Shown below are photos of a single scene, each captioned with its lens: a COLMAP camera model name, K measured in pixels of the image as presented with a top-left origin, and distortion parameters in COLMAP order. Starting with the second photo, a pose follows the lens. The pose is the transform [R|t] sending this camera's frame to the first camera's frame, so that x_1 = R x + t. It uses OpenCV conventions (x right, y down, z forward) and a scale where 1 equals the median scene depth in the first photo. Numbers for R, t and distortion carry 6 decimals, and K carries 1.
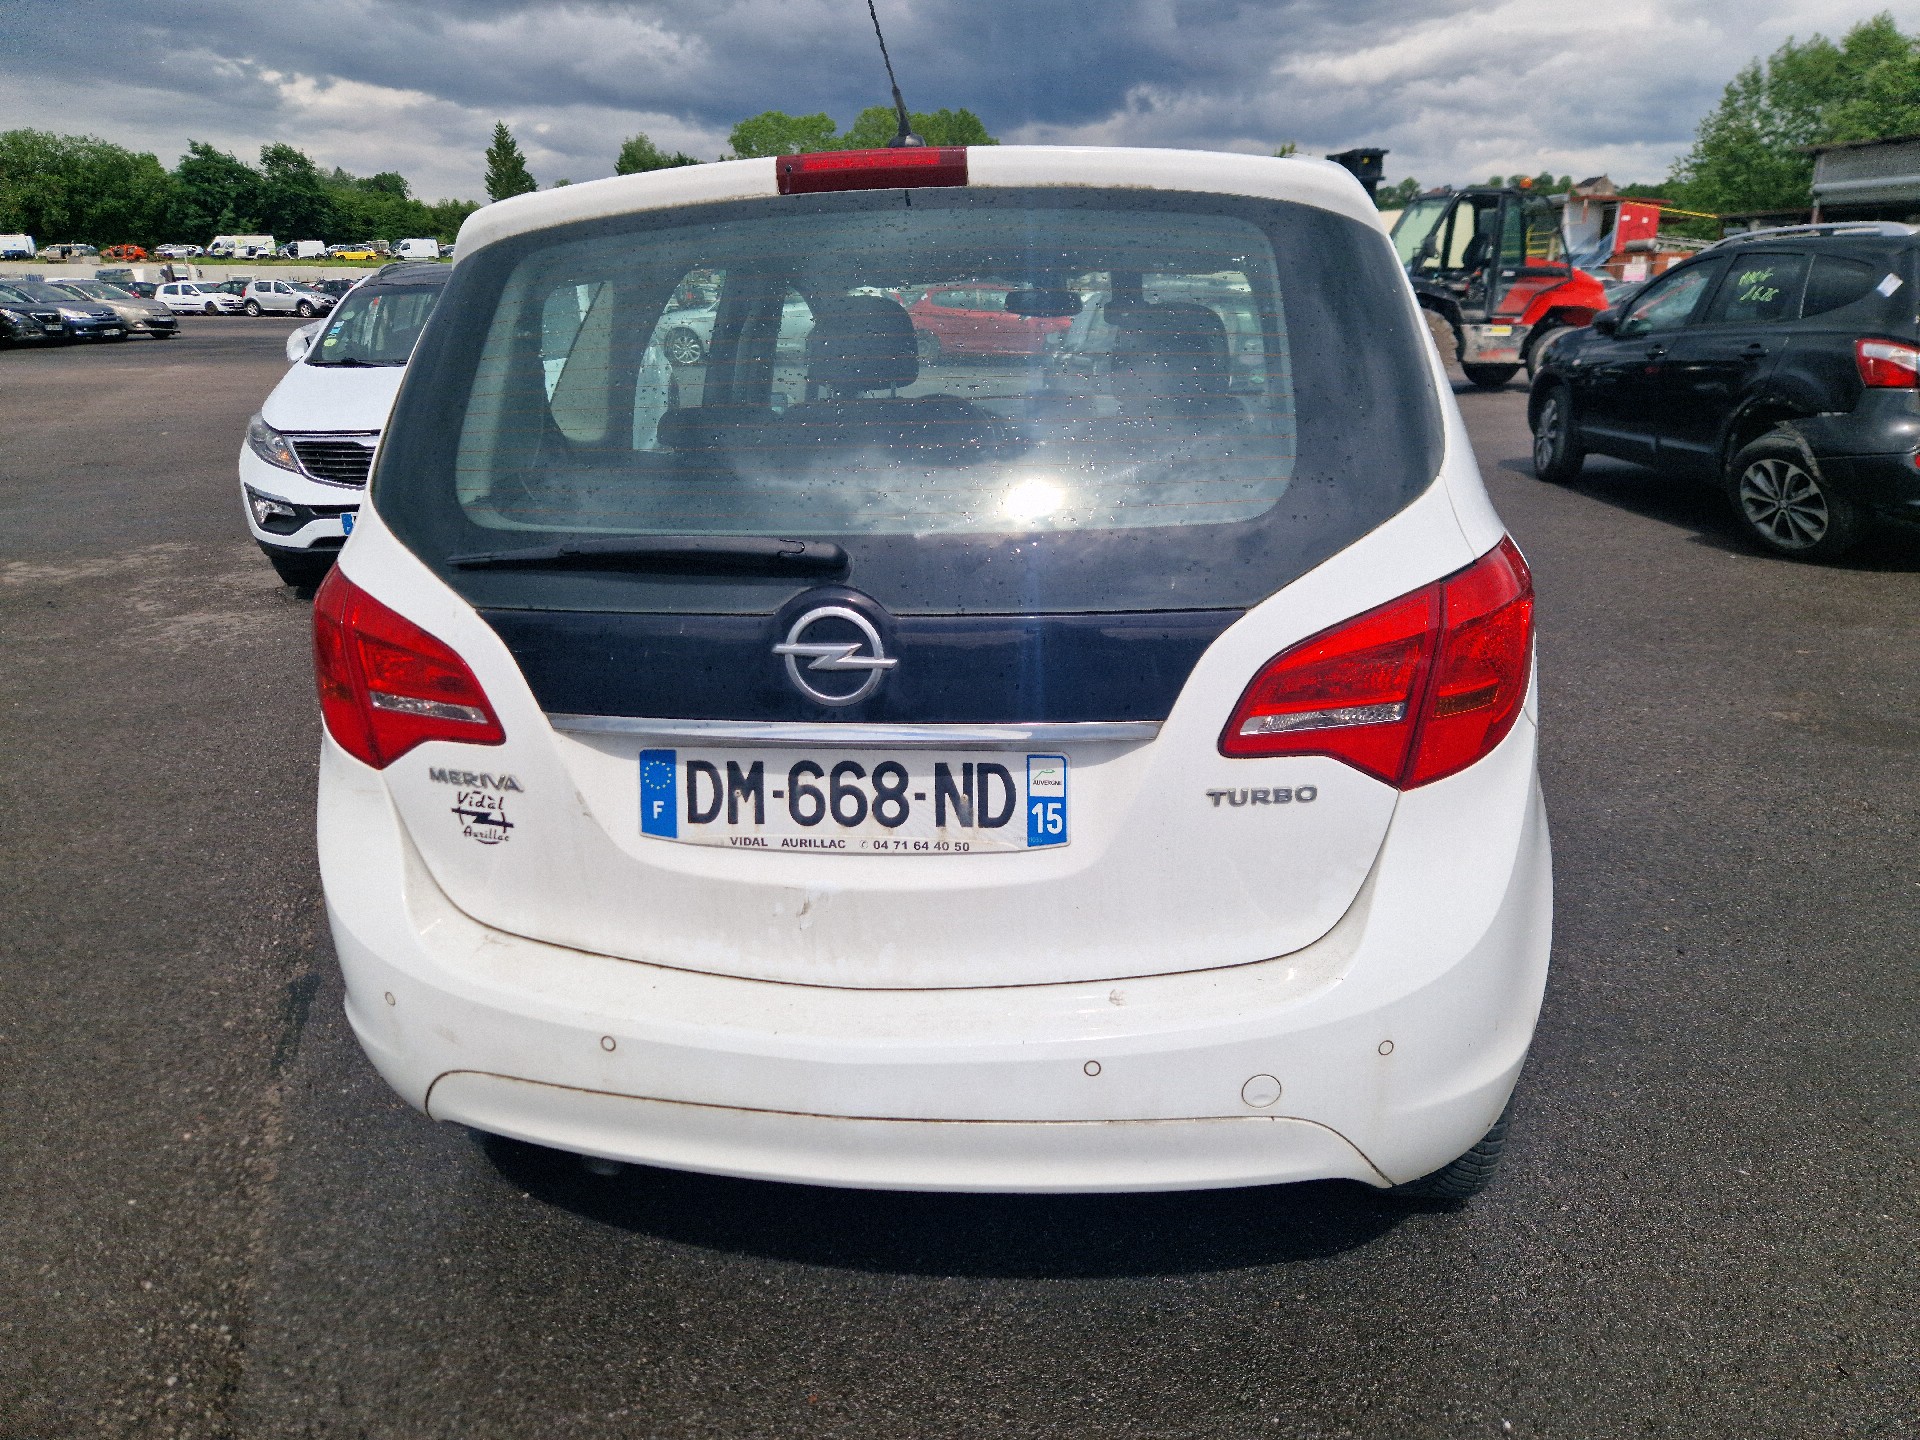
lens RADIAL K [[1278.1, 0, 960.0], [0, 1278.1, 720.0], [0, 0, 1]] dist [0.048206, -0.030535]
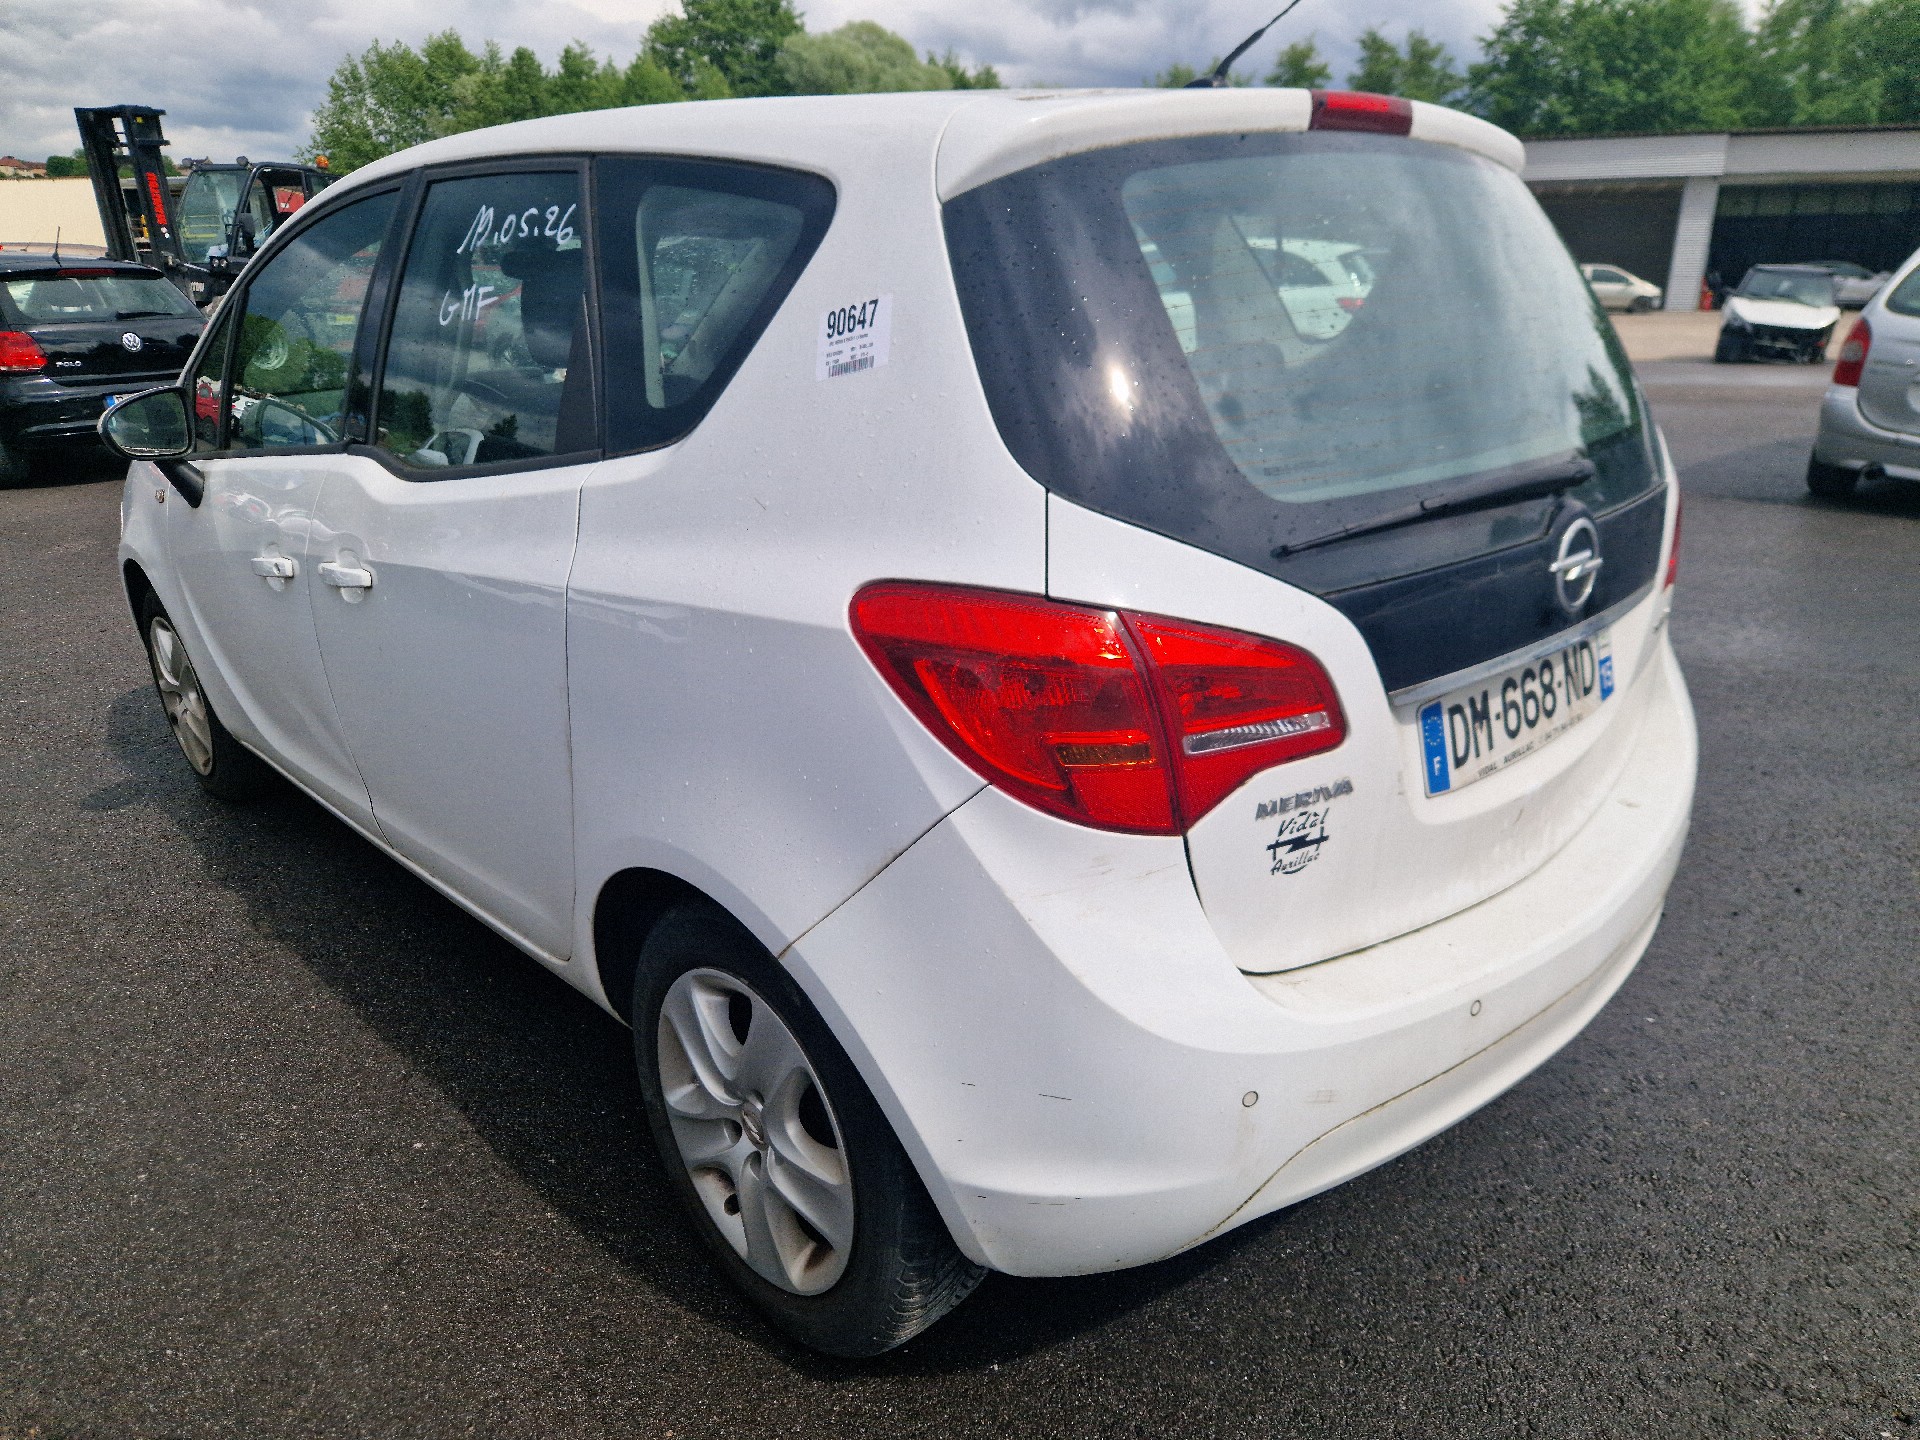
lens RADIAL K [[1309.5, 0, 955.3], [0, 1309.5, 748.9], [0, 0, 1]] dist [0.054130, -0.037360]
pose [[0.616583, -0.256194, 0.744439, -1.159938], [0.243247, 0.961300, 0.129356, -0.154972], [-0.748769, 0.101324, 0.655040, 0.595923]]
